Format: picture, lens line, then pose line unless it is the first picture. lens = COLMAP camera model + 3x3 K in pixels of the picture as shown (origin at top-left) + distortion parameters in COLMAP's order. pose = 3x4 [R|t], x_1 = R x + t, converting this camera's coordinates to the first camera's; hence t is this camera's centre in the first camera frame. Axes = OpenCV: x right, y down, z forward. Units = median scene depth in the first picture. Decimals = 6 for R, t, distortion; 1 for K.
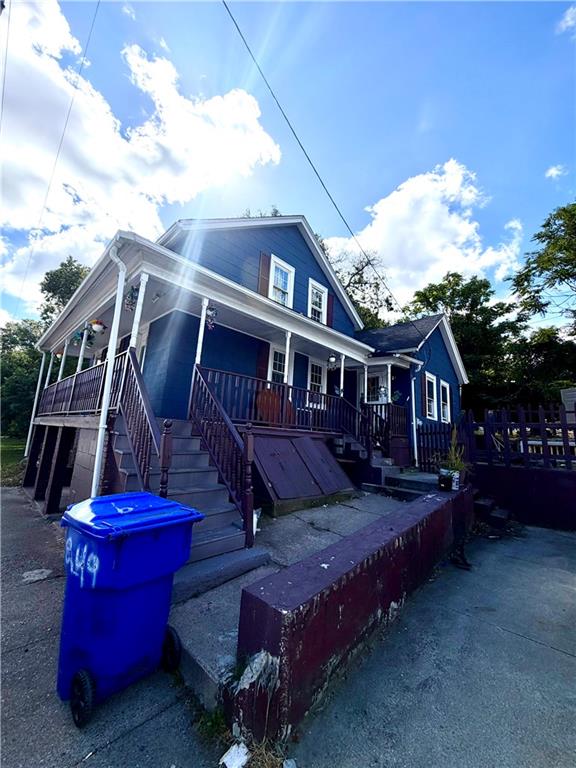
lens RADIAL K [[305.4, 0, 290.5], [0, 305.4, 383.0], [0, 0, 1]] dist [-0.014923, 0.001453]
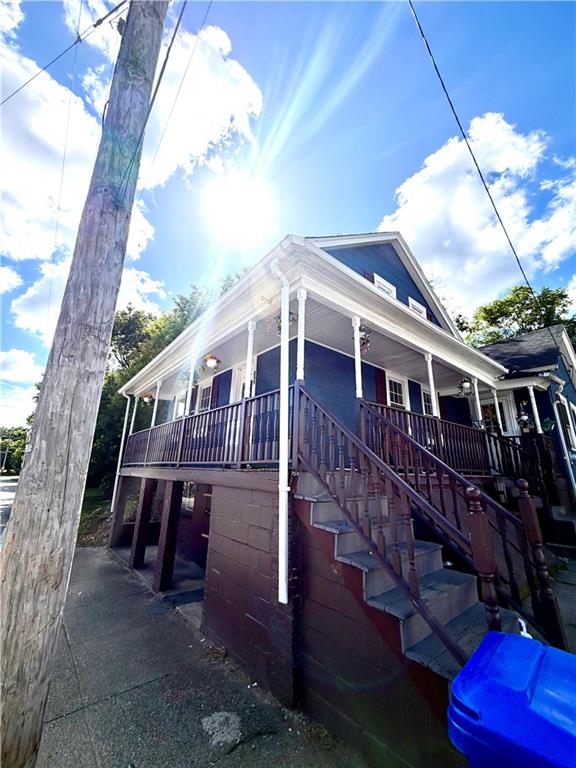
lens RADIAL K [[305.4, 0, 286.4], [0, 305.4, 382.5], [0, 0, 1]] dist [-0.014923, 0.001453]
pose [[0.992819, -0.063216, -0.101556, -0.255224], [0.051590, 0.992222, -0.113287, -0.013718], [0.107927, 0.107235, 0.988358, 0.121756]]
